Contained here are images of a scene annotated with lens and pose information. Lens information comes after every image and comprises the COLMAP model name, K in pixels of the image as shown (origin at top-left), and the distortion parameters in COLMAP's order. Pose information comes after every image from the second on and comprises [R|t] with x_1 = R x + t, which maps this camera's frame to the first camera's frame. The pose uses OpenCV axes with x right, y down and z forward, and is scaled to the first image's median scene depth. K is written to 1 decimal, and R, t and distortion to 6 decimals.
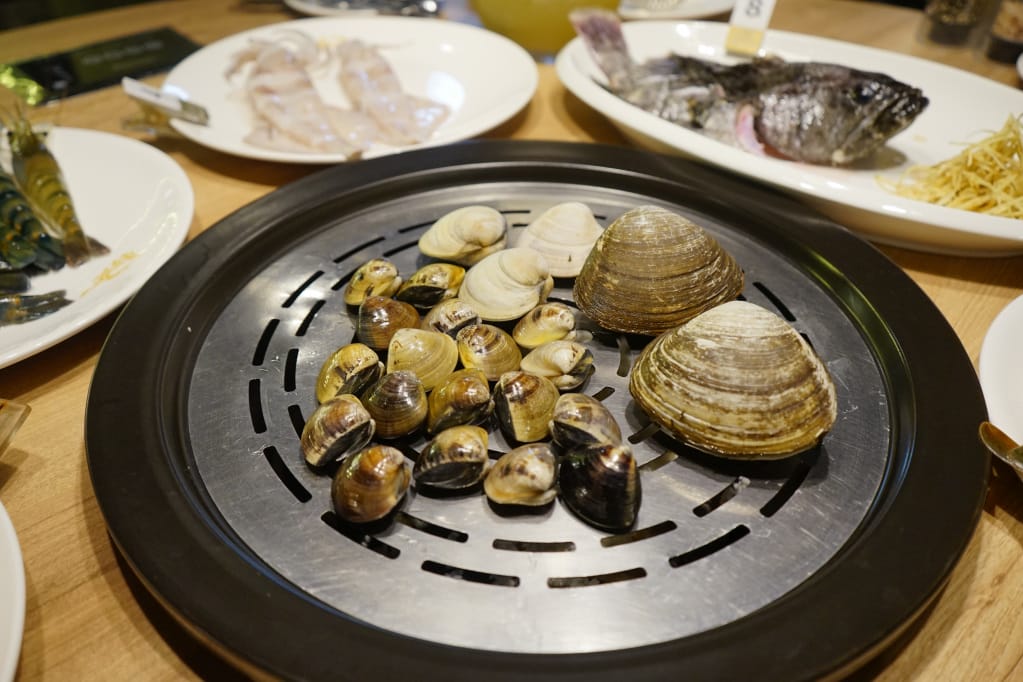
lens RADIAL K [[886.1, 0, 511.5], [0, 886.1, 341.0], [0, 0, 1]] dist [-0.006007, 0.006669]
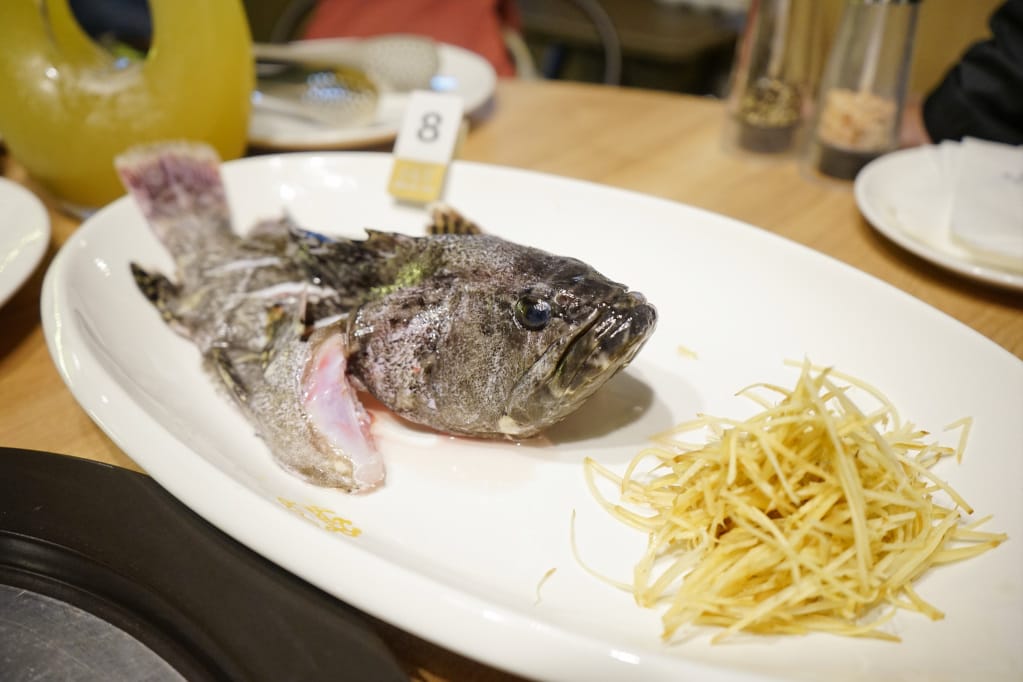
lens RADIAL K [[877.5, 0, 511.5], [0, 877.5, 341.0], [0, 0, 1]] dist [0.012344, 0.008557]
pose [[0.994388, -0.077313, 0.072221, 0.377602], [0.083060, 0.993305, -0.080283, -0.241557], [-0.065531, 0.085831, 0.994152, 0.553168]]
